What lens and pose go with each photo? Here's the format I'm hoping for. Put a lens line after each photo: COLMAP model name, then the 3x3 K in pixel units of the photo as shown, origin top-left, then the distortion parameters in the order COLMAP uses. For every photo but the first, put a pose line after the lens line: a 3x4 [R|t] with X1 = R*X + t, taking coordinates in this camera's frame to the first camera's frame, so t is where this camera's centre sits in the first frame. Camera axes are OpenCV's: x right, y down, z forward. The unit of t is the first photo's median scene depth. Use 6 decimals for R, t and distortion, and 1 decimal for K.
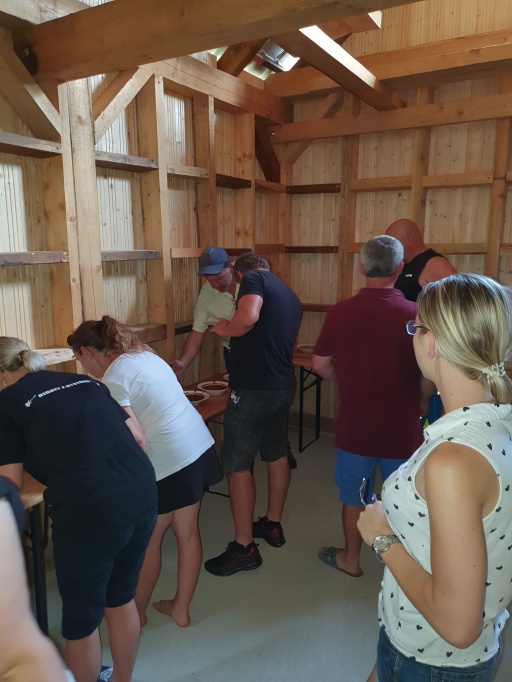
lens RADIAL K [[532.1, 0, 251.1], [0, 532.1, 339.4], [0, 0, 1]] dist [0.003091, 0.011892]
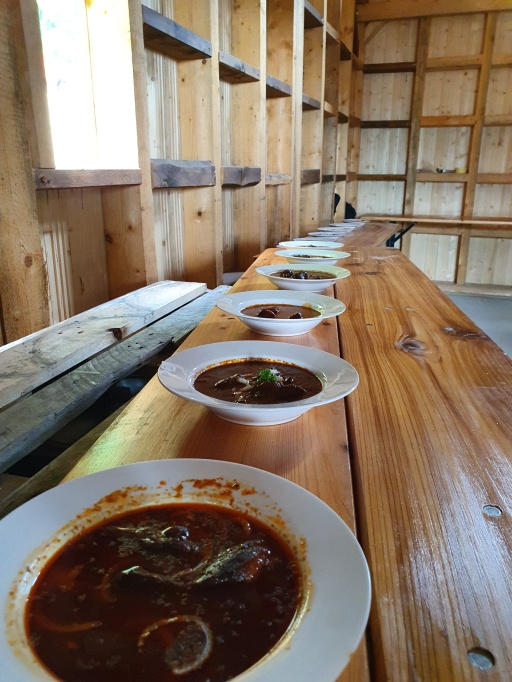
lens RADIAL K [[524.0, 0, 256.0], [0, 524.0, 341.0], [0, 0, 1]] dist [-0.003368, -0.000990]
pose [[0.981916, -0.052524, 0.181883, -0.412862], [0.028310, 0.990678, 0.133252, 0.143913], [-0.187187, -0.125693, 0.974250, -0.108097]]
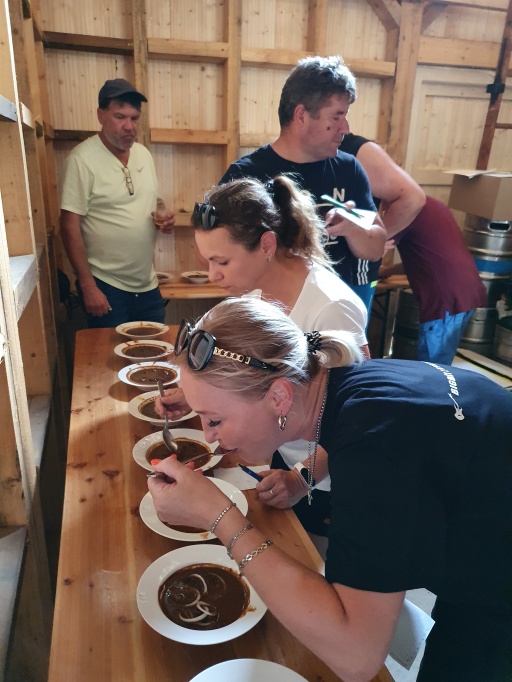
lens RADIAL K [[533.3, 0, 256.0], [0, 533.3, 341.0], [0, 0, 1]] dist [0.008934, 0.007792]
pose [[0.684379, -0.214159, 0.696966, -0.314317], [0.109390, 0.975230, 0.192248, -0.017804], [-0.720874, -0.055330, 0.690854, 0.363131]]
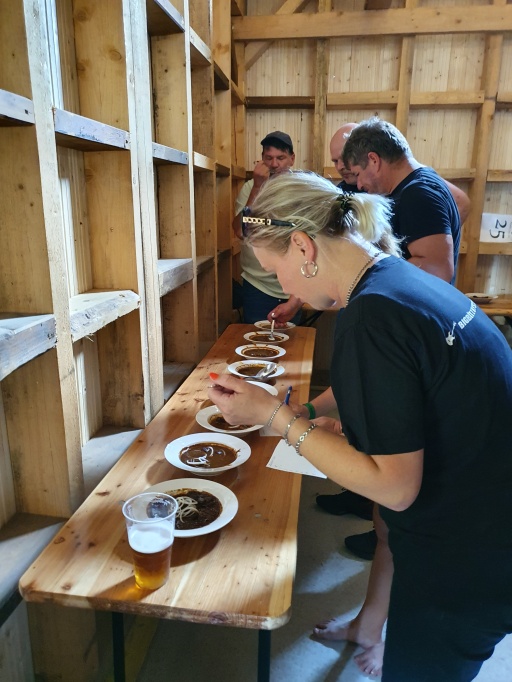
lens RADIAL K [[533.3, 0, 256.0], [0, 533.3, 341.0], [0, 0, 1]] dist [0.008934, 0.007792]
pose [[0.918562, -0.091600, 0.384518, -0.294922], [0.062335, 0.994175, 0.087922, 0.020044], [-0.390332, -0.056793, 0.918921, 0.219294]]
